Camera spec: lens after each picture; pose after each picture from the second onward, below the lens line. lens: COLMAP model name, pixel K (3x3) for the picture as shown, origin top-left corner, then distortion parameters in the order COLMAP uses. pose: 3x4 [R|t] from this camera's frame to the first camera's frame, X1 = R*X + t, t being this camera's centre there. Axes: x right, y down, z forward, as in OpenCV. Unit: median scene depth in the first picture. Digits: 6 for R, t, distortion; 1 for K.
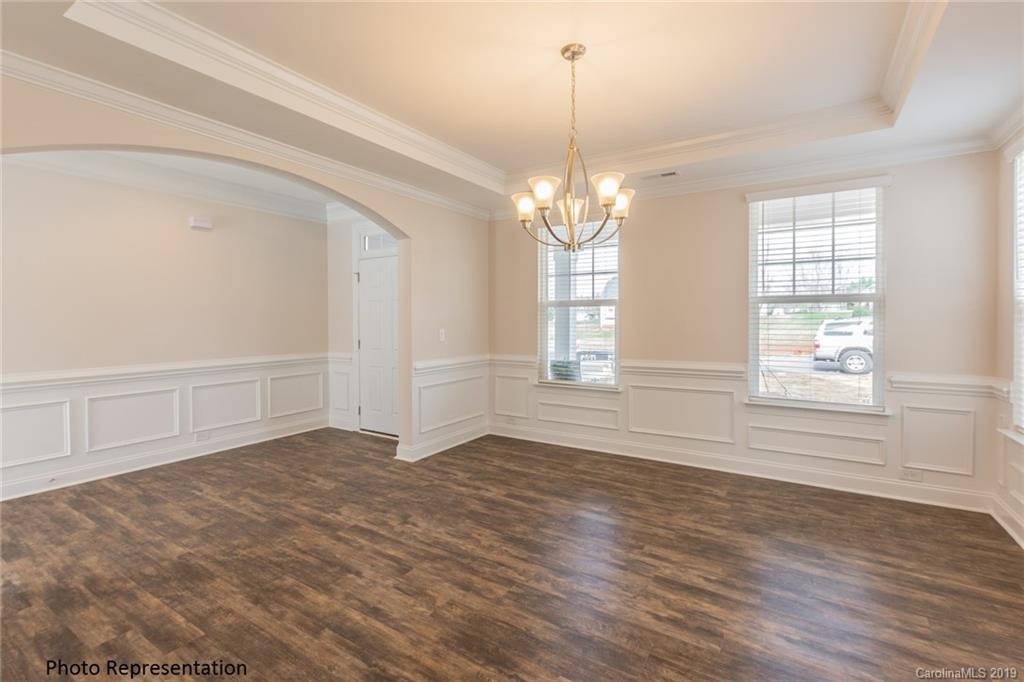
lens RADIAL K [[470.6, 0, 513.4], [0, 470.6, 321.6], [0, 0, 1]] dist [0.003424, -0.000151]
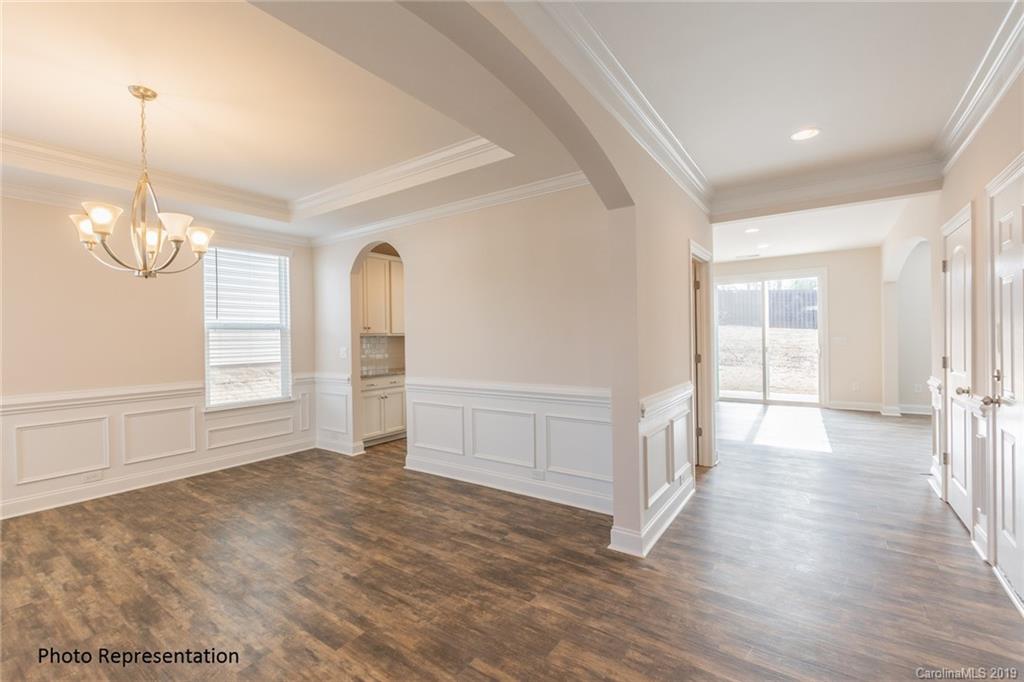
lens RADIAL K [[438.8, 0, 512.0], [0, 438.8, 341.0], [0, 0, 1]] dist [-0.000352, -0.000426]
pose [[-0.998001, 0.017893, 0.060608, -0.683561], [0.018822, 0.999713, 0.014790, -0.008069], [-0.060326, 0.015901, -0.998052, 1.733747]]
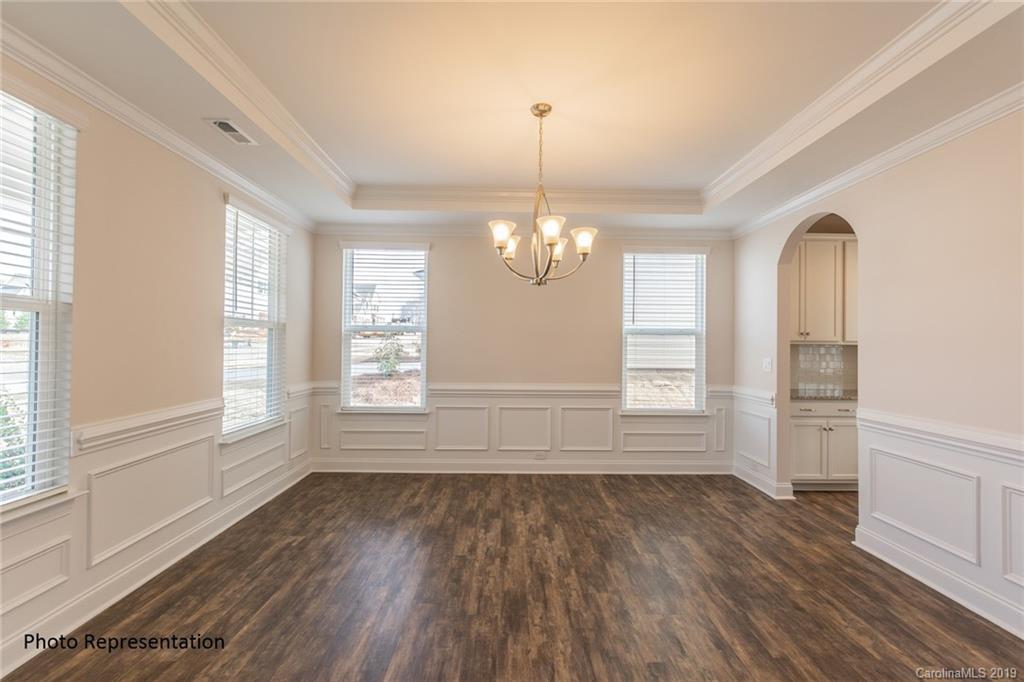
lens RADIAL K [[442.8, 0, 518.0], [0, 442.8, 339.7], [0, 0, 1]] dist [0.005292, -0.001069]
pose [[-0.544918, 0.005705, 0.838470, -0.652144], [-0.004733, 0.999940, -0.009879, -0.009932], [-0.838476, -0.009351, -0.544859, 1.438386]]
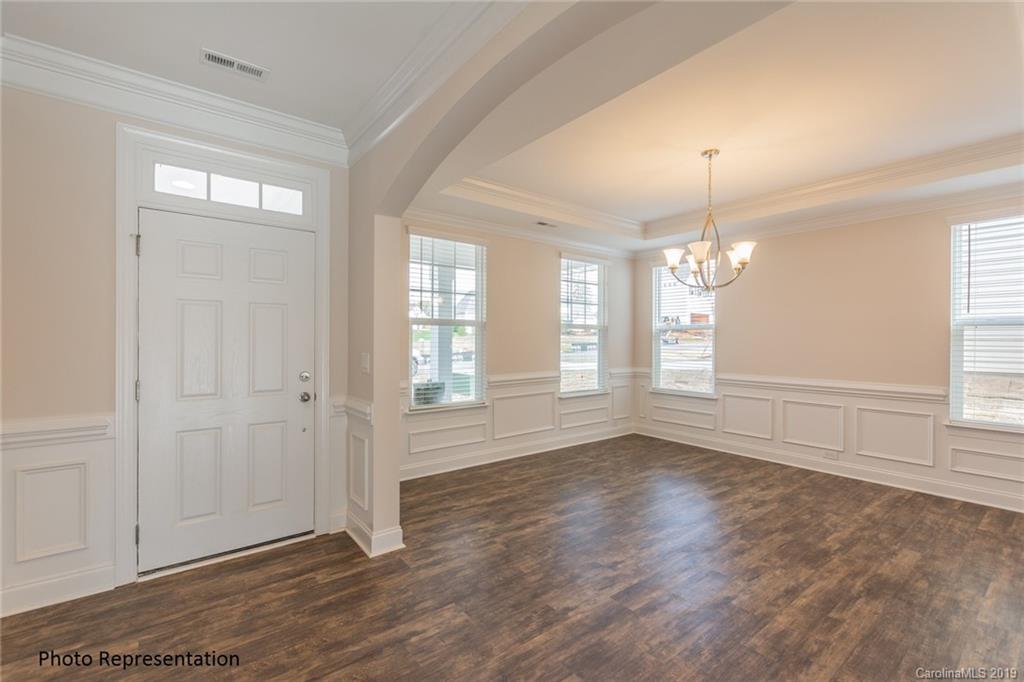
lens RADIAL K [[442.8, 0, 518.0], [0, 442.8, 339.7], [0, 0, 1]] dist [0.005292, -0.001069]
pose [[0.331575, 0.002174, 0.943427, -1.193153], [-0.000289, 0.999998, -0.002203, -0.002716], [-0.943429, 0.000458, 0.331574, 0.978187]]
